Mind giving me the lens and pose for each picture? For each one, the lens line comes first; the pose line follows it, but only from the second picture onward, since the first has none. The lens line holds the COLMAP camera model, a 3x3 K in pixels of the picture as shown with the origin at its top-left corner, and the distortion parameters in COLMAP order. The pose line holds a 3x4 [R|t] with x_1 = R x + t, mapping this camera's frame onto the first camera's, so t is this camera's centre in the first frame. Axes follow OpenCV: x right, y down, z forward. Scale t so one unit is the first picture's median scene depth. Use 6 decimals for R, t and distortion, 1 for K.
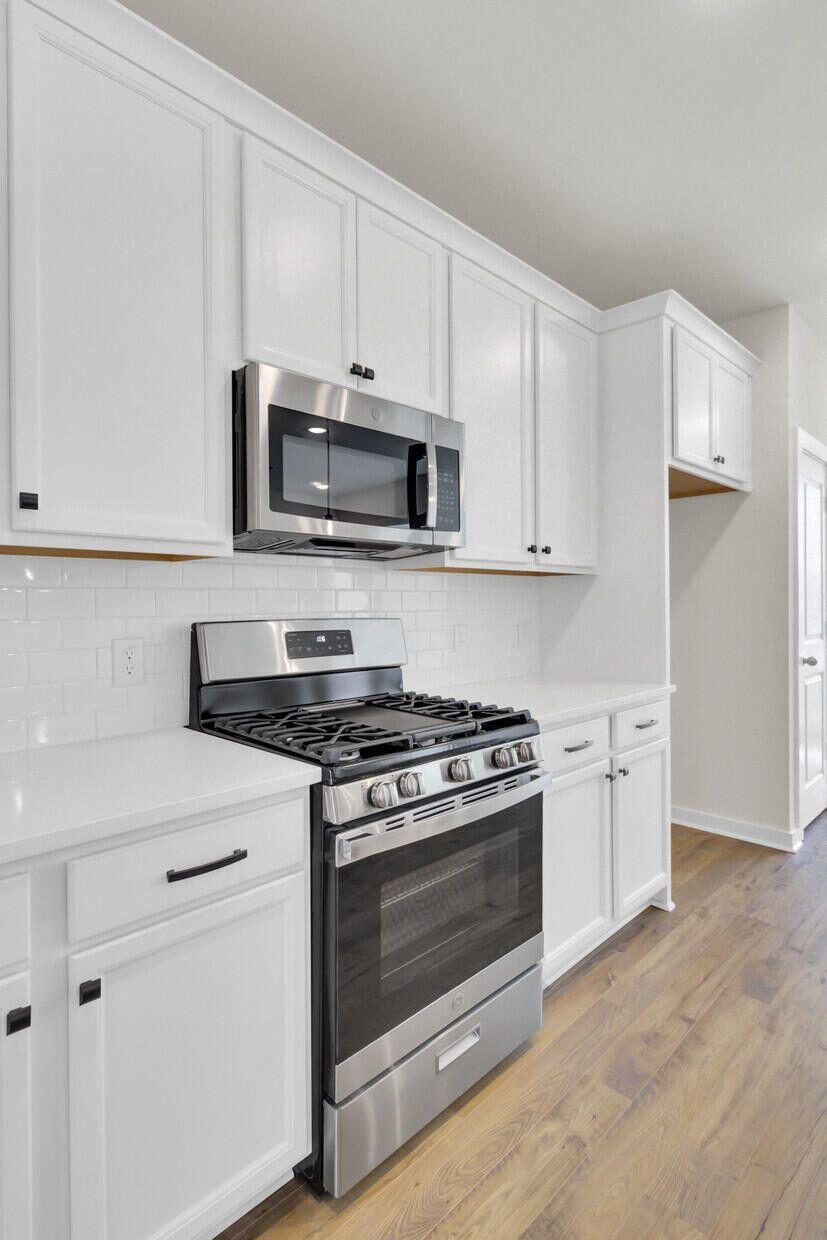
lens RADIAL K [[626.4, 0, 417.8], [0, 626.4, 605.9], [0, 0, 1]] dist [0.000655, 0.000102]
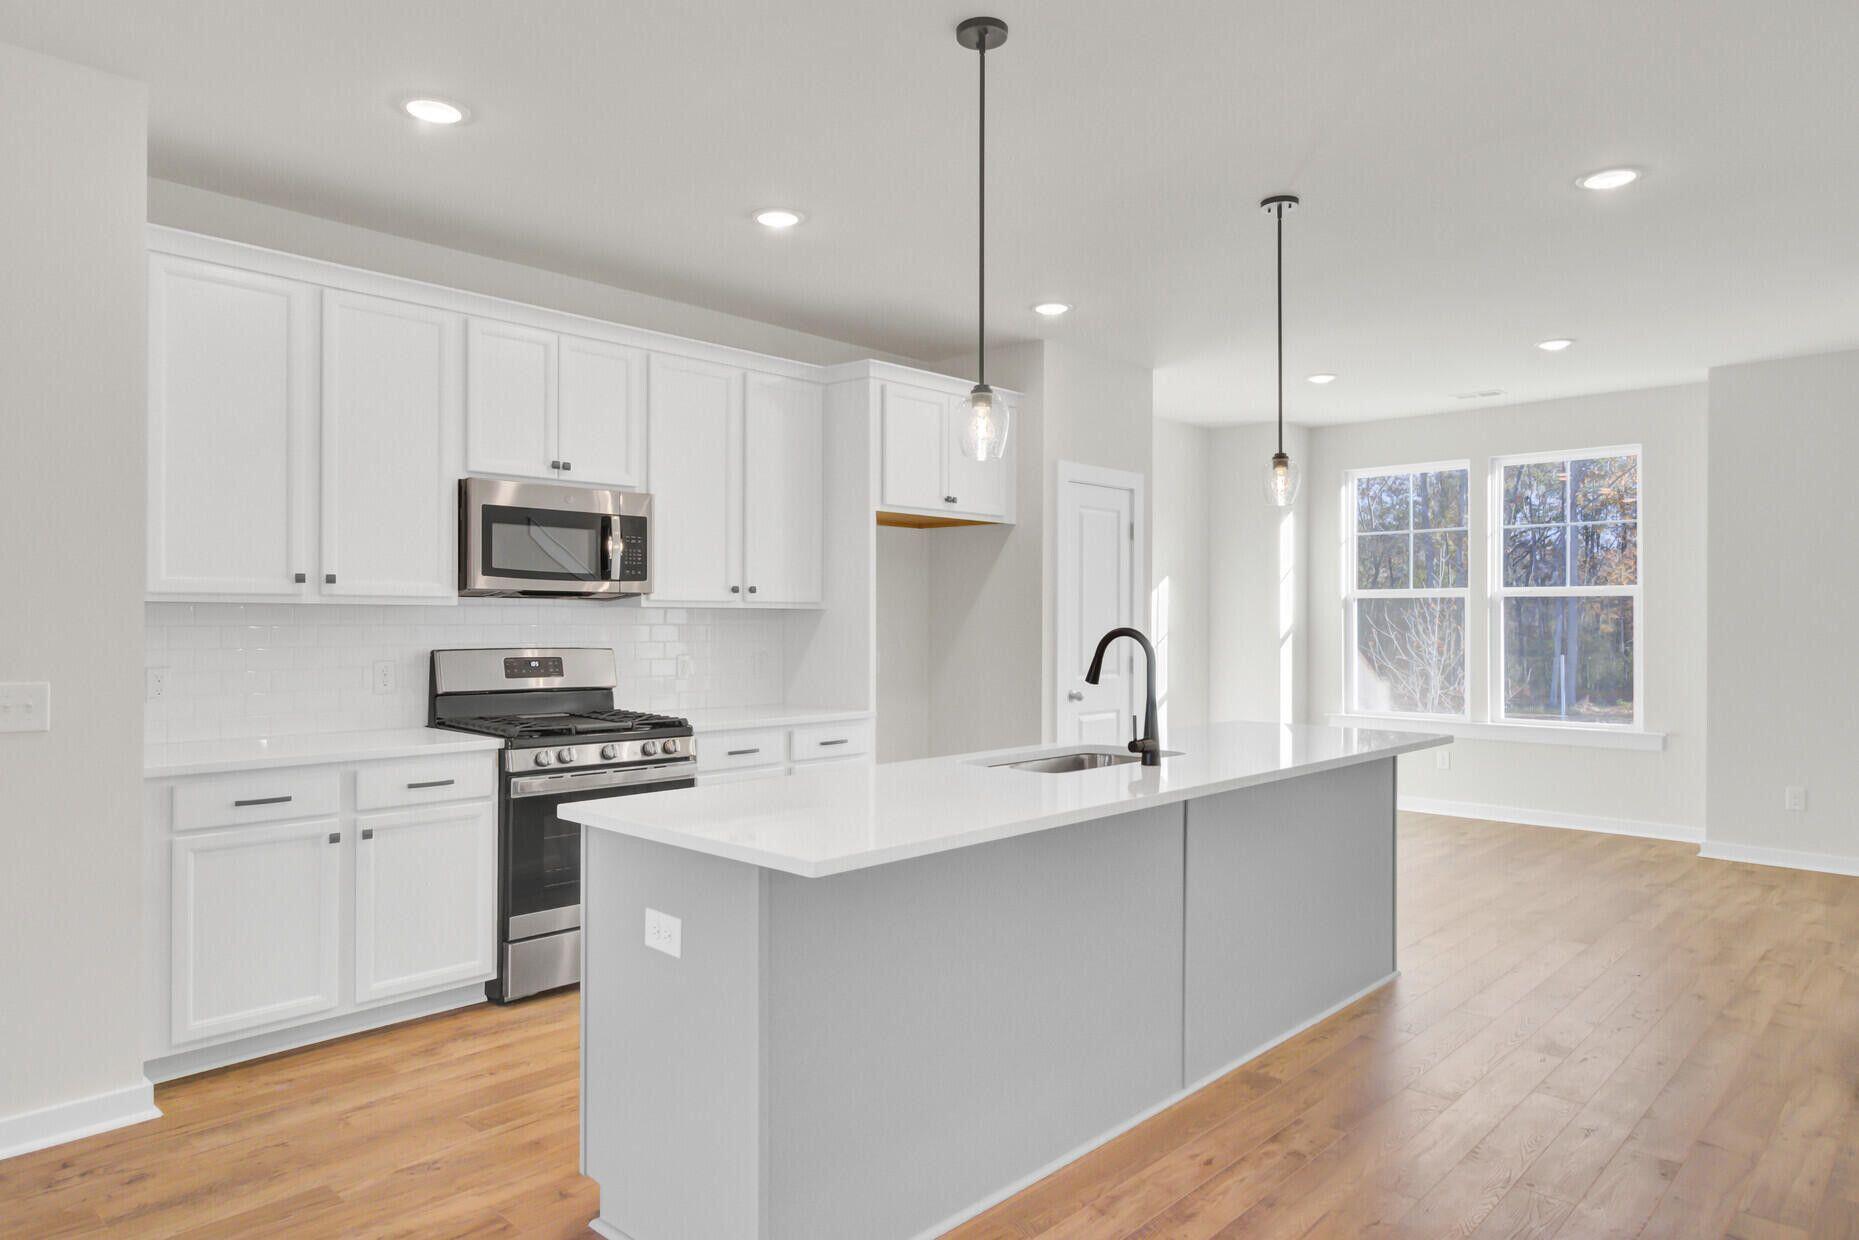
lens RADIAL K [[1146.2, 0, 919.5], [0, 1146.2, 621.2], [0, 0, 1]] dist [0.004284, 0.001314]
pose [[0.999687, 0.010177, 0.022871, 0.649188], [-0.010071, 0.999938, -0.004758, -0.035268], [-0.022918, 0.004526, 0.999727, -1.530879]]
